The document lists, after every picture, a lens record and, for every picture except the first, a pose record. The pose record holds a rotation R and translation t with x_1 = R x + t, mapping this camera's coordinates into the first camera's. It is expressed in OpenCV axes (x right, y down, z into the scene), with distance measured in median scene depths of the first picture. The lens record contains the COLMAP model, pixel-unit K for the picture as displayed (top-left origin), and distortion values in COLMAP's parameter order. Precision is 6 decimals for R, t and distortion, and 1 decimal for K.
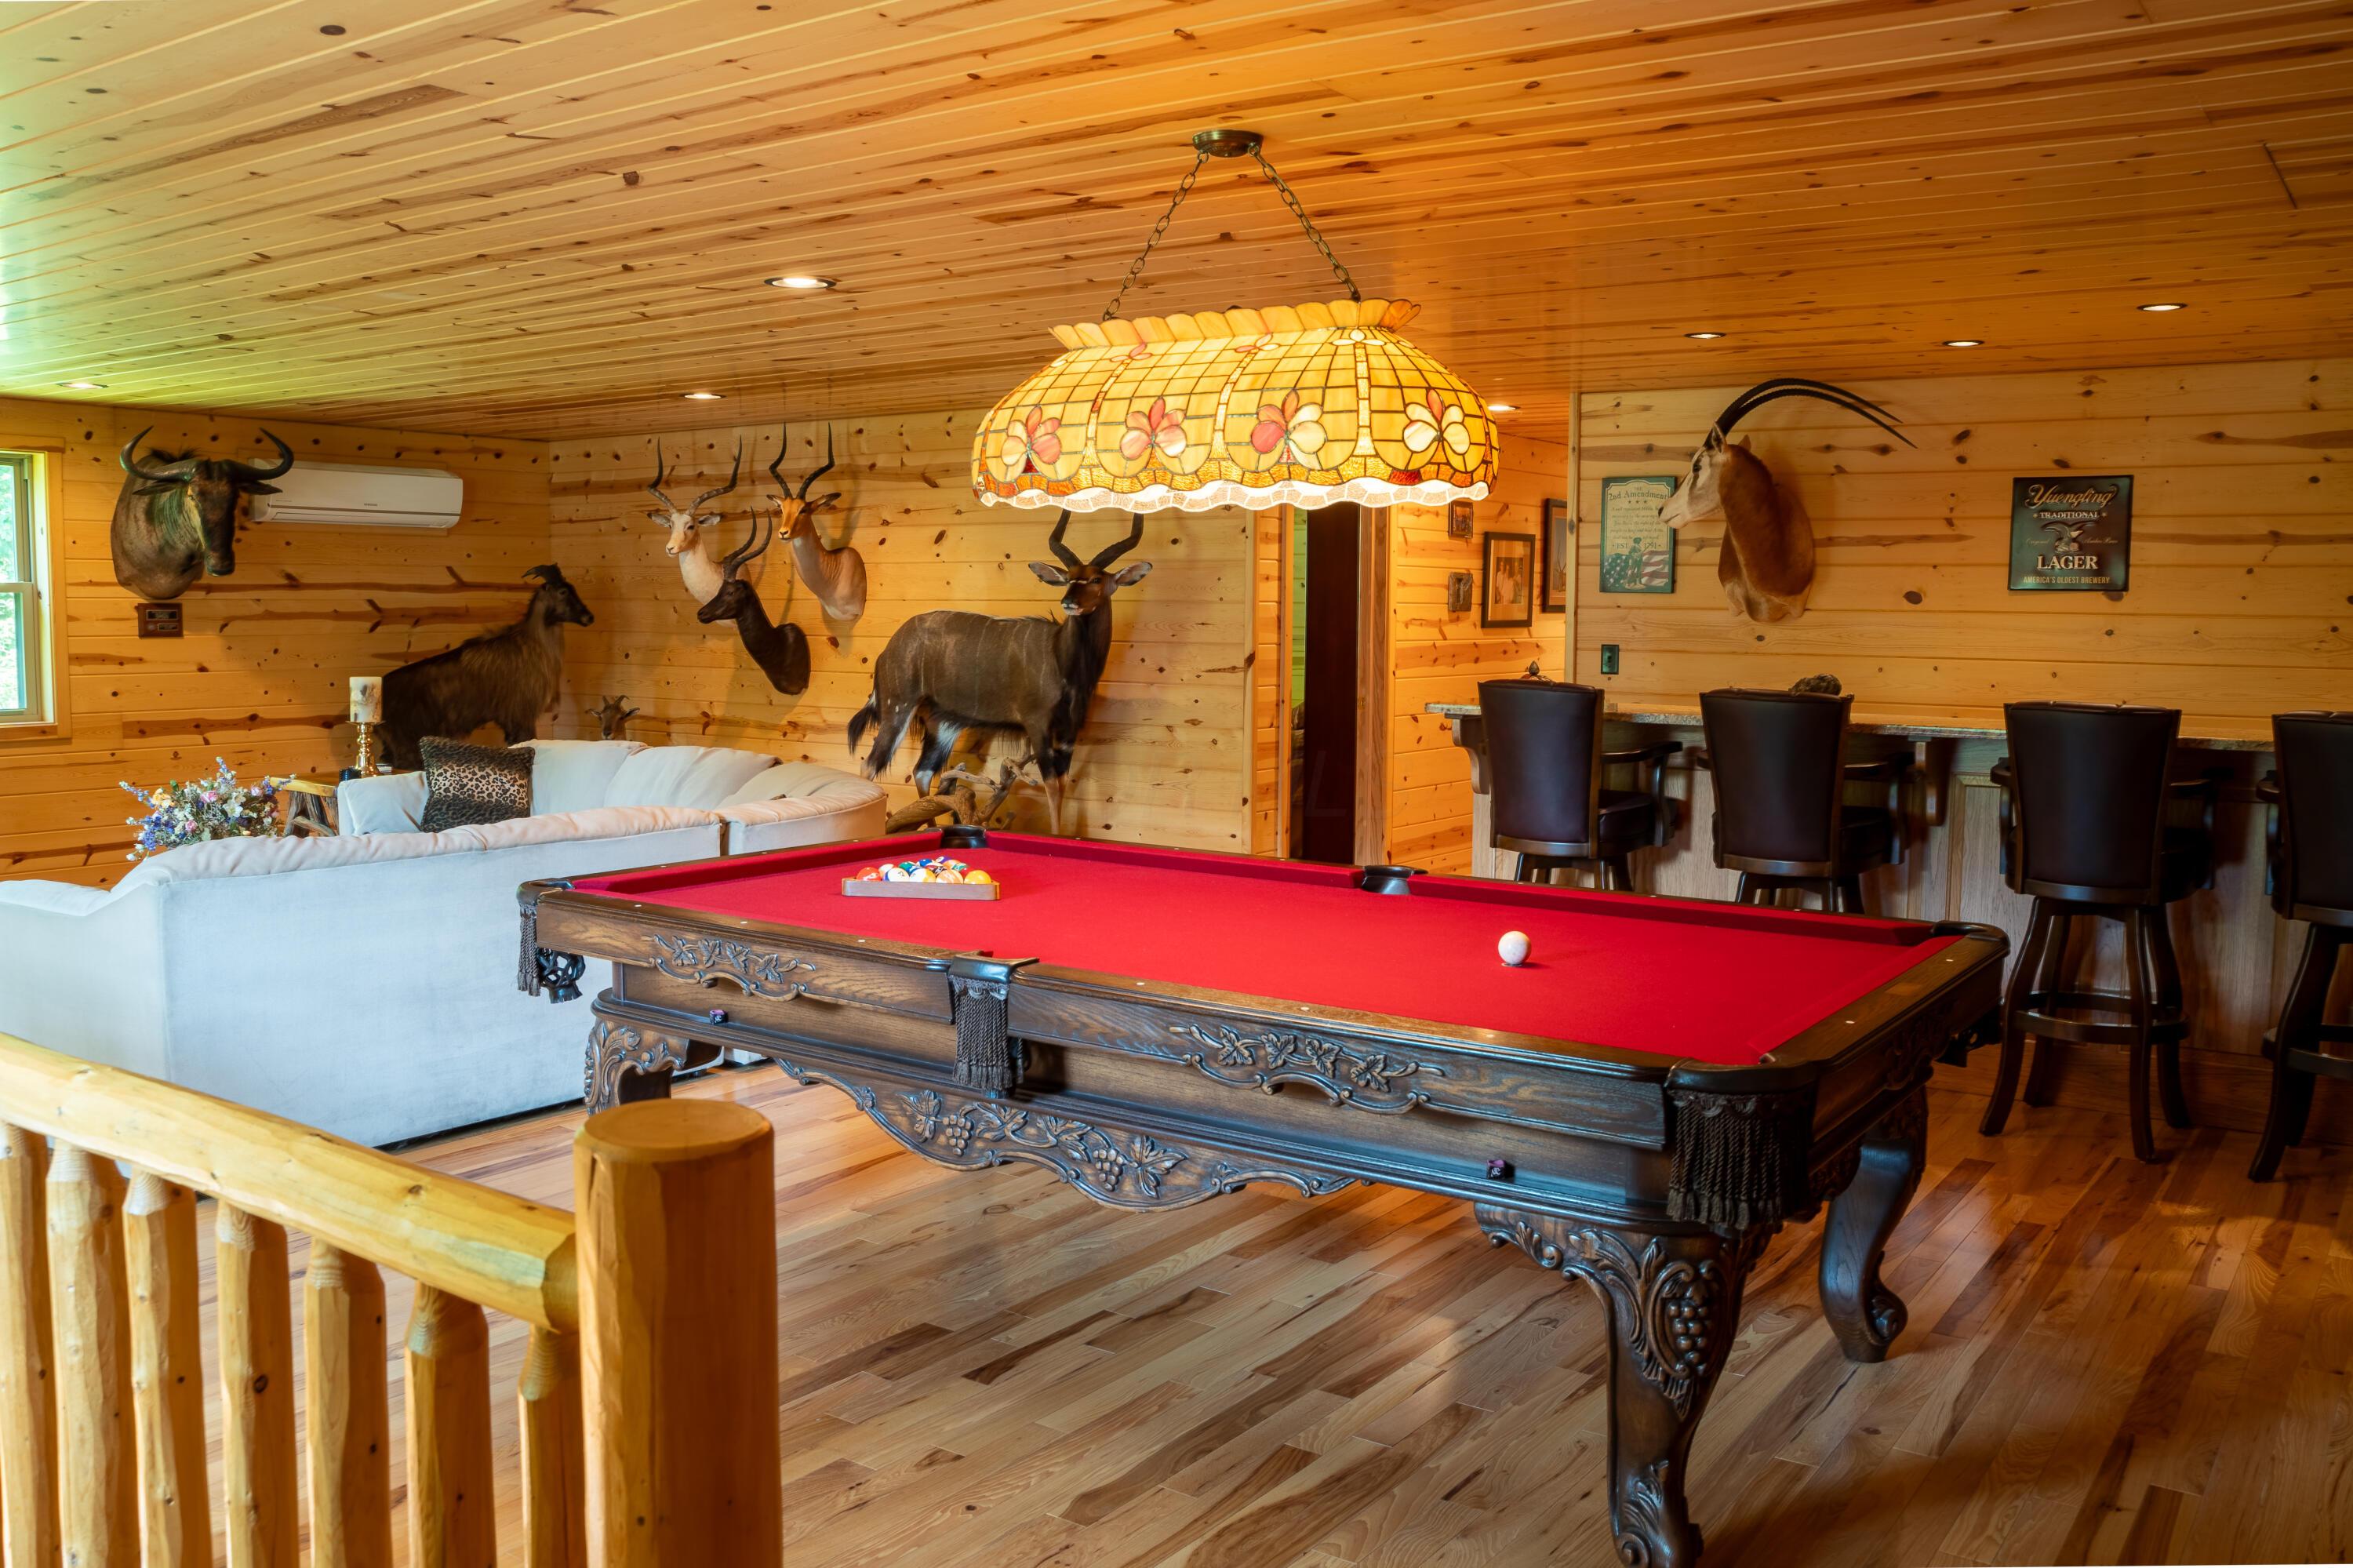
lens RADIAL K [[1924.8, 0, 1176.5], [0, 1924.8, 784.0], [0, 0, 1]] dist [-0.127064, 0.098657]
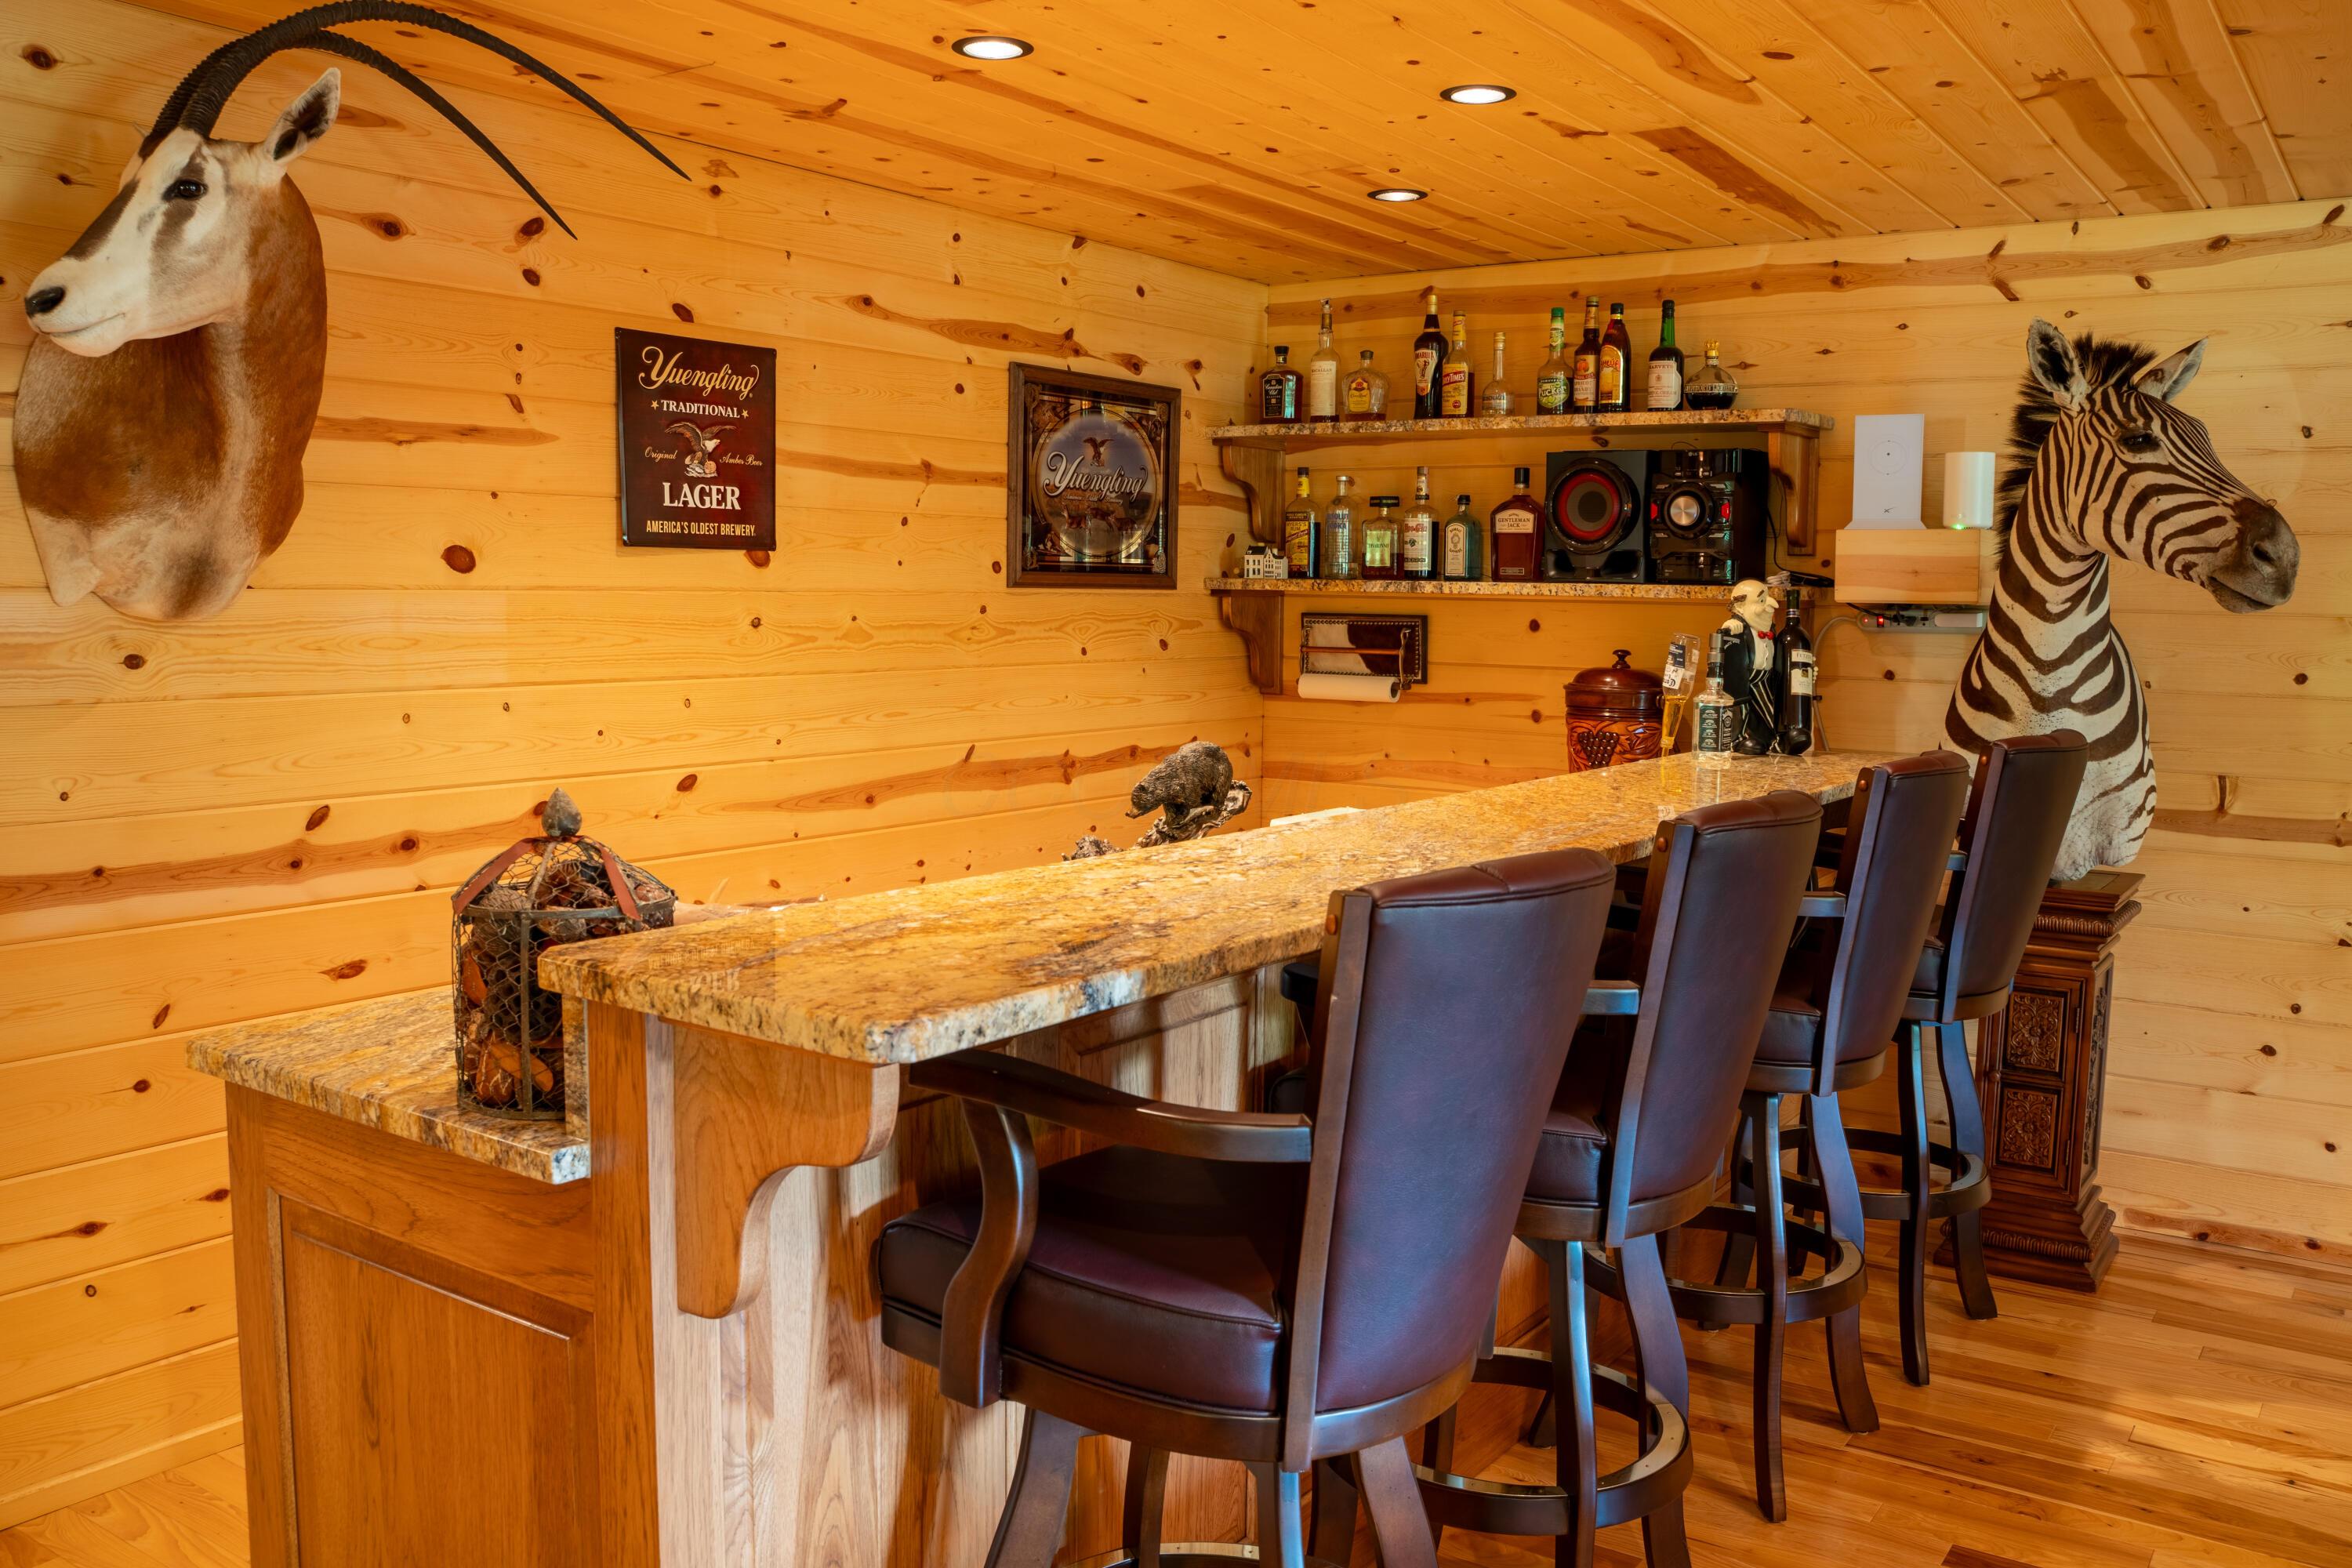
lens RADIAL K [[1923.9, 0, 1176.0], [0, 1923.9, 784.0], [0, 0, 1]] dist [-0.127064, 0.098657]
pose [[-0.010535, -0.110084, 0.993866, -0.088014], [0.074457, 0.991076, 0.110565, -0.087064], [-0.997169, 0.075165, -0.002245, 0.880172]]
